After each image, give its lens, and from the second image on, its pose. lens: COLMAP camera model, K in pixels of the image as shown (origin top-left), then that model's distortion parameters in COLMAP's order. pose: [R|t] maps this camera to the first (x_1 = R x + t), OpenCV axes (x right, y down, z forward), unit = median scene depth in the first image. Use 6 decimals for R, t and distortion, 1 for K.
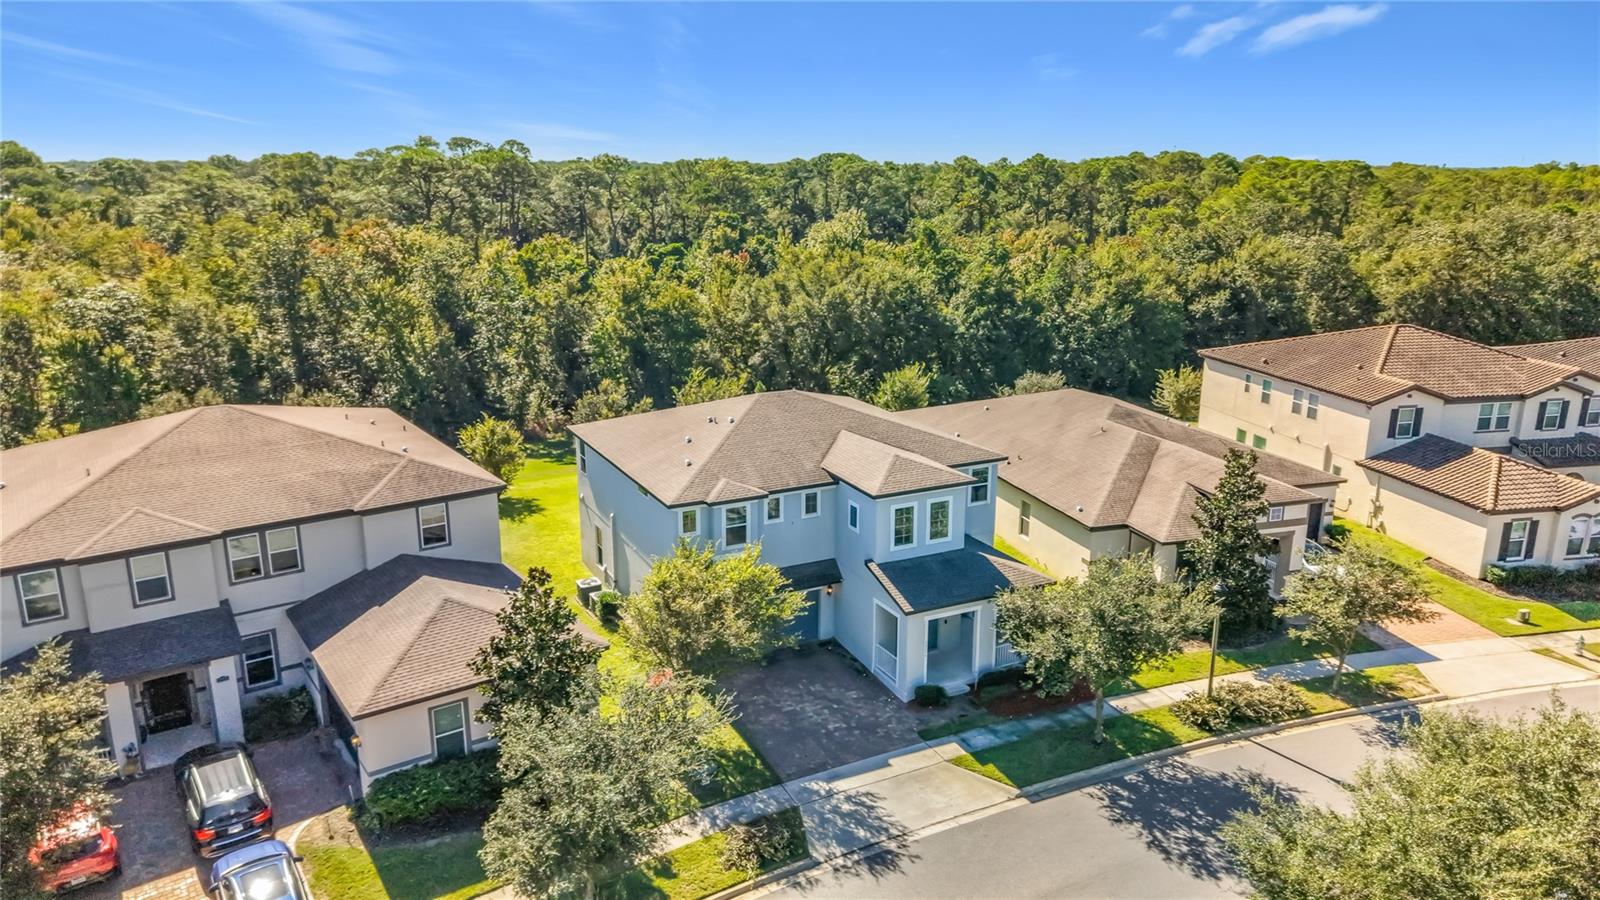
lens RADIAL K [[1138.5, 0, 802.1], [0, 1138.5, 446.6], [0, 0, 1]] dist [0.018002, -0.021884]
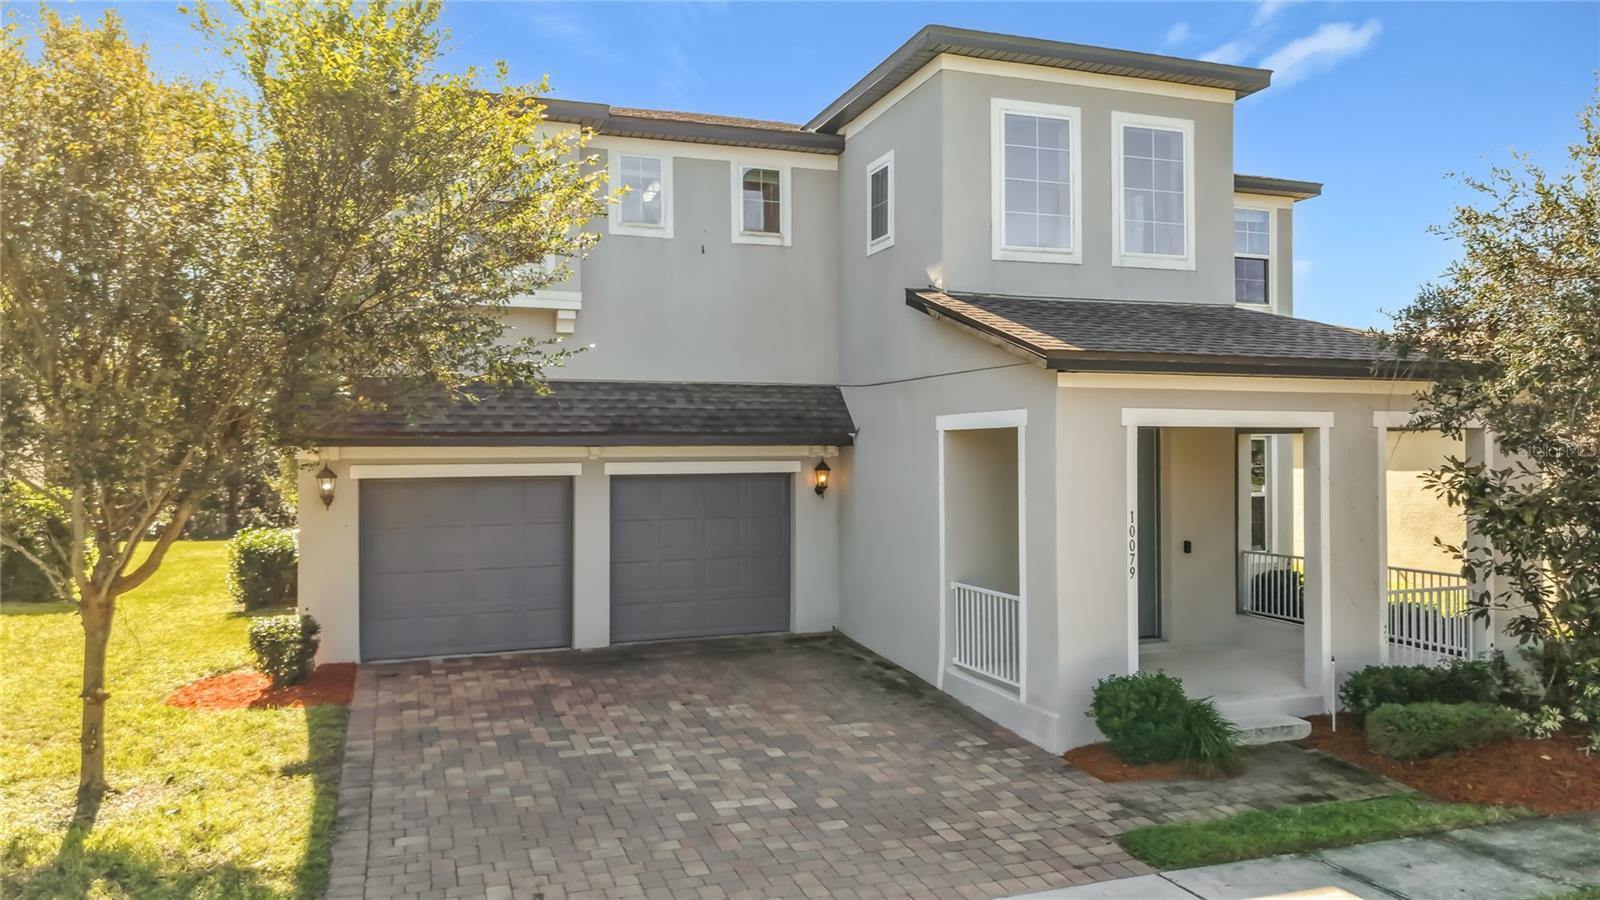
lens RADIAL K [[1138.5, 0, 792.1], [0, 1138.5, 455.9], [0, 0, 1]] dist [0.018002, -0.021884]
pose [[0.990505, -0.007379, -0.137279, 0.065582], [-0.029070, 0.964736, -0.261608, 0.221413], [0.134369, 0.263115, 0.955361, 0.712582]]
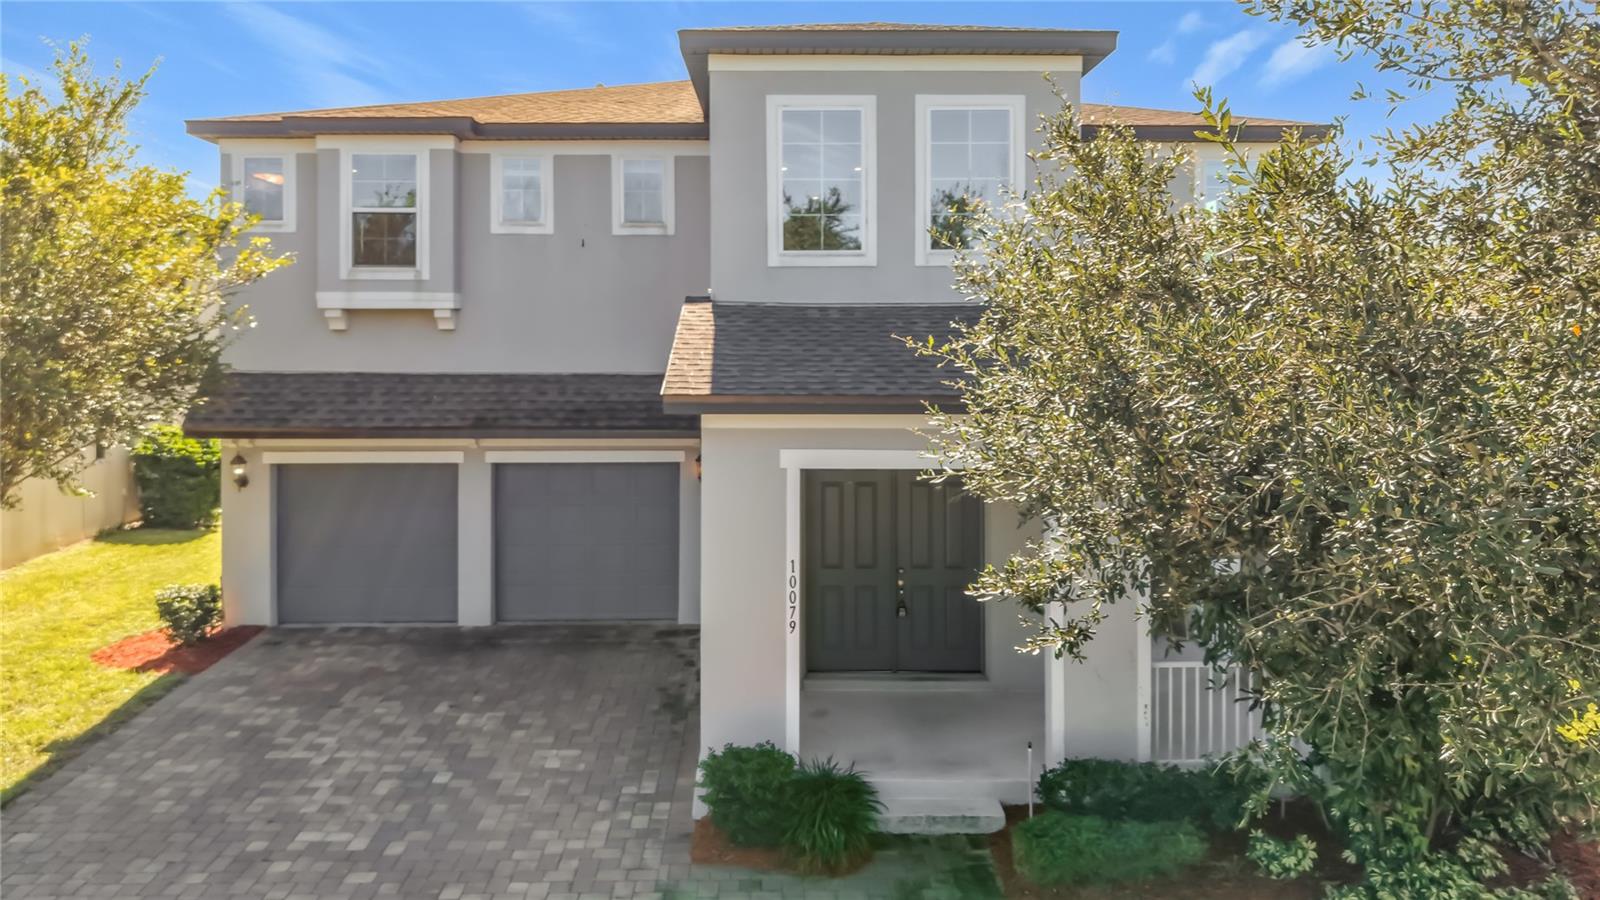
lens RADIAL K [[1138.5, 0, 797.9], [0, 1138.5, 346.5], [0, 0, 1]] dist [0.018002, -0.021884]
pose [[0.891929, -0.000985, -0.452174, 0.206525], [-0.118166, 0.964740, -0.235188, 0.178705], [0.436462, 0.263203, 0.860363, 0.755028]]
